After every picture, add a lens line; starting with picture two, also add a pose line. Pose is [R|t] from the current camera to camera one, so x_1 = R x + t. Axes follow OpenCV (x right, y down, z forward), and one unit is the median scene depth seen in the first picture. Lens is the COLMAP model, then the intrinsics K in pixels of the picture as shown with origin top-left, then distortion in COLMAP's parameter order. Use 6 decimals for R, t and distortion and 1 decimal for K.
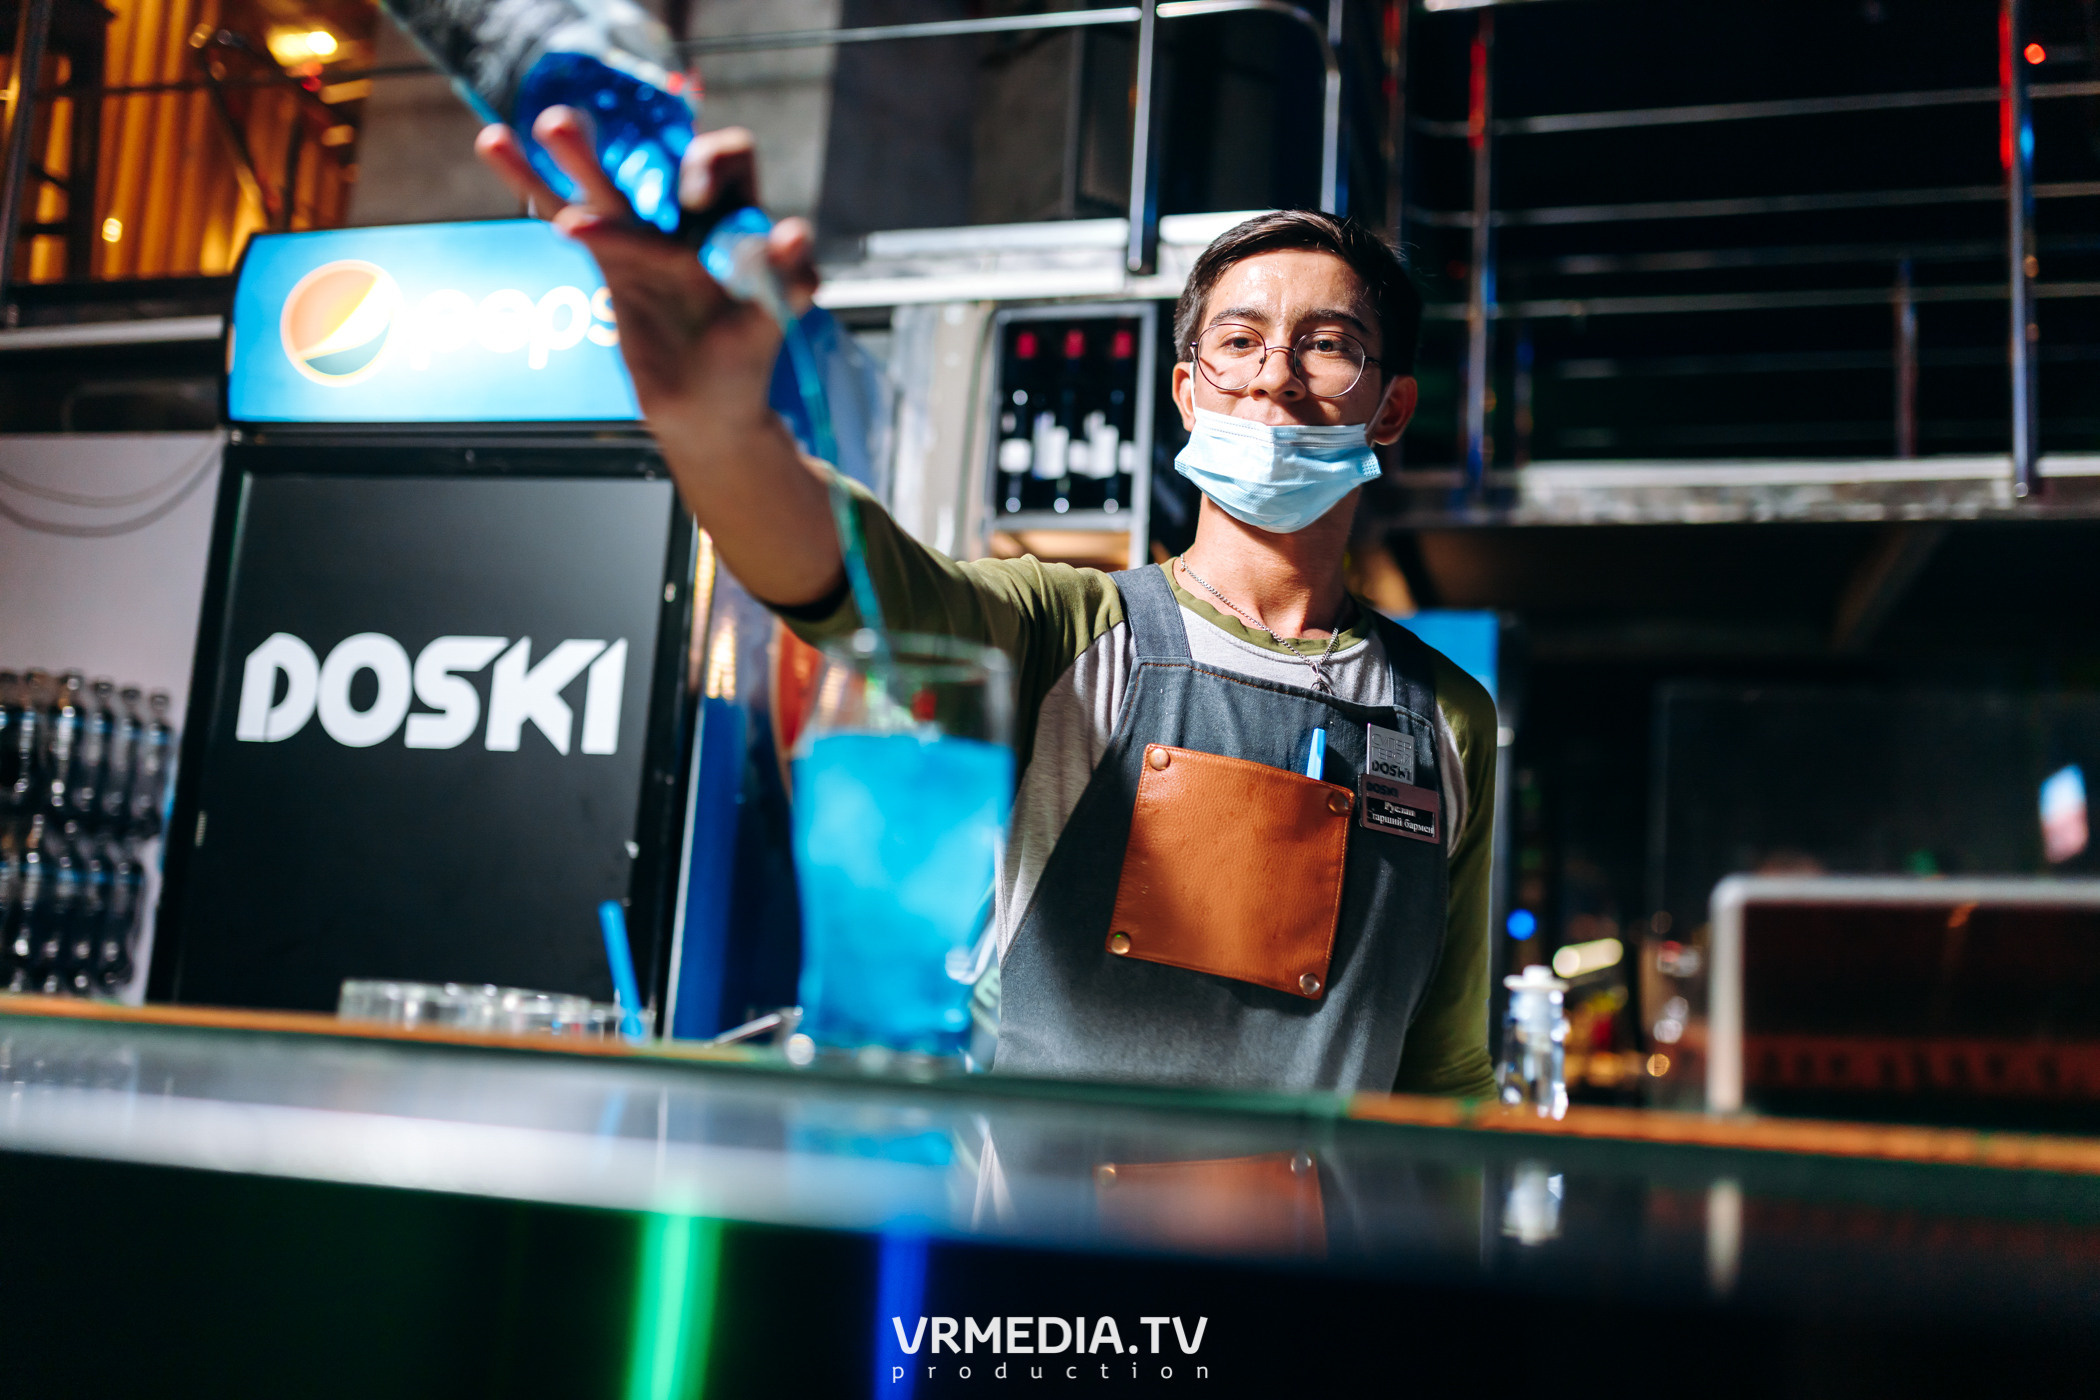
lens RADIAL K [[2108.6, 0, 1050.0], [0, 2108.6, 700.0], [0, 0, 1]] dist [0.000022, -0.017008]
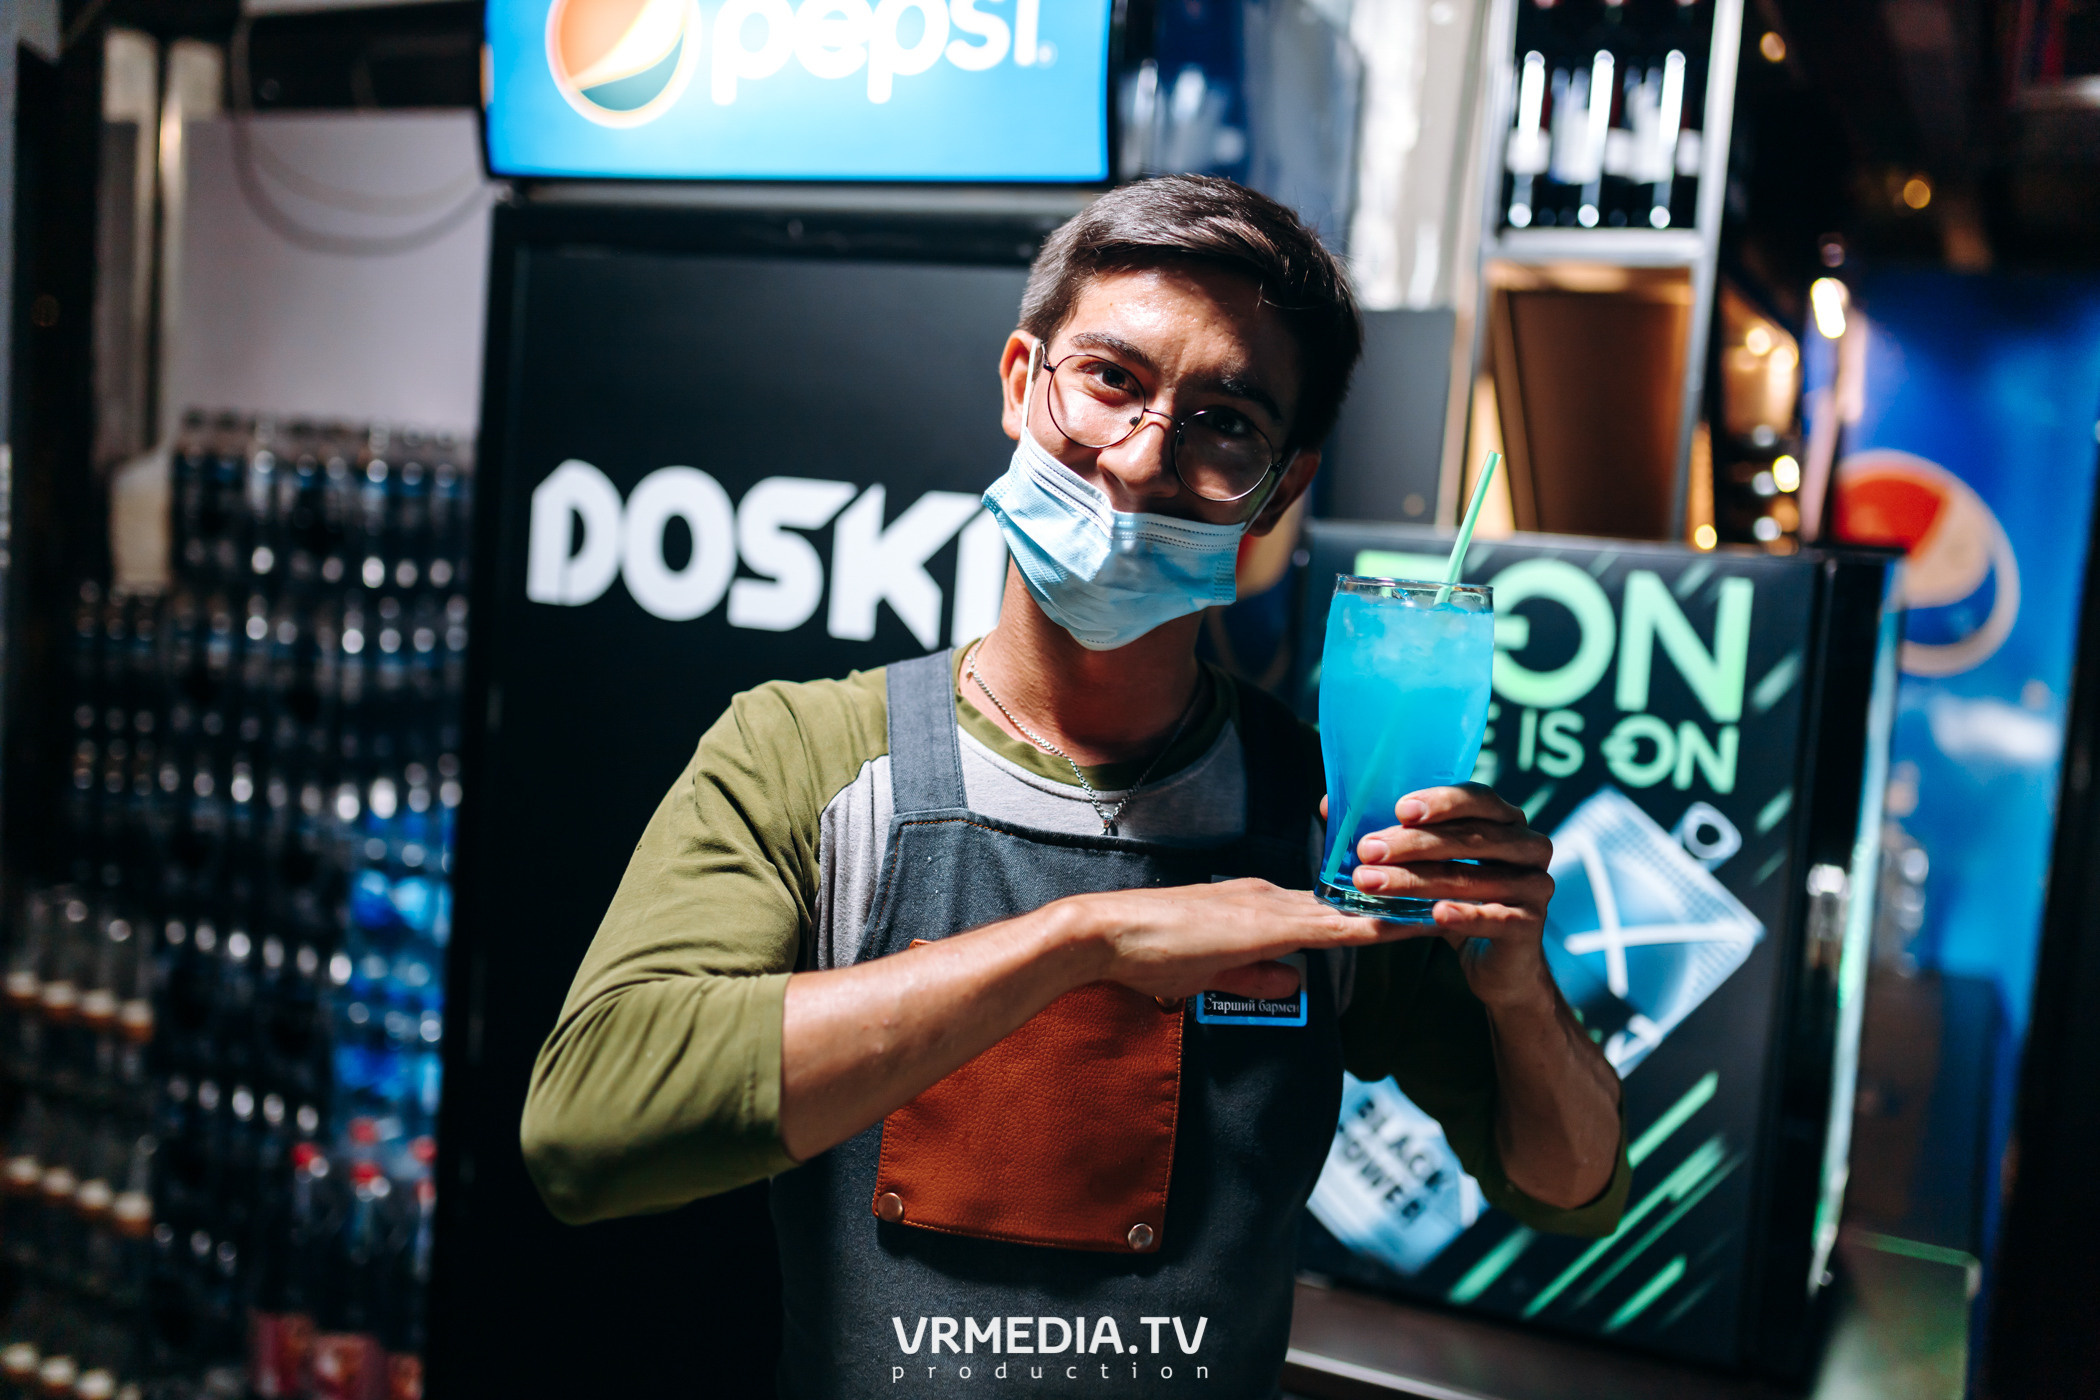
lens RADIAL K [[2108.6, 0, 1050.0], [0, 2108.6, 700.0], [0, 0, 1]] dist [0.000022, -0.017008]
pose [[0.982118, 0.021178, -0.187071, -0.046189], [0.021591, 0.974427, 0.223665, -0.117334], [0.187023, -0.223704, 0.956545, 0.273825]]
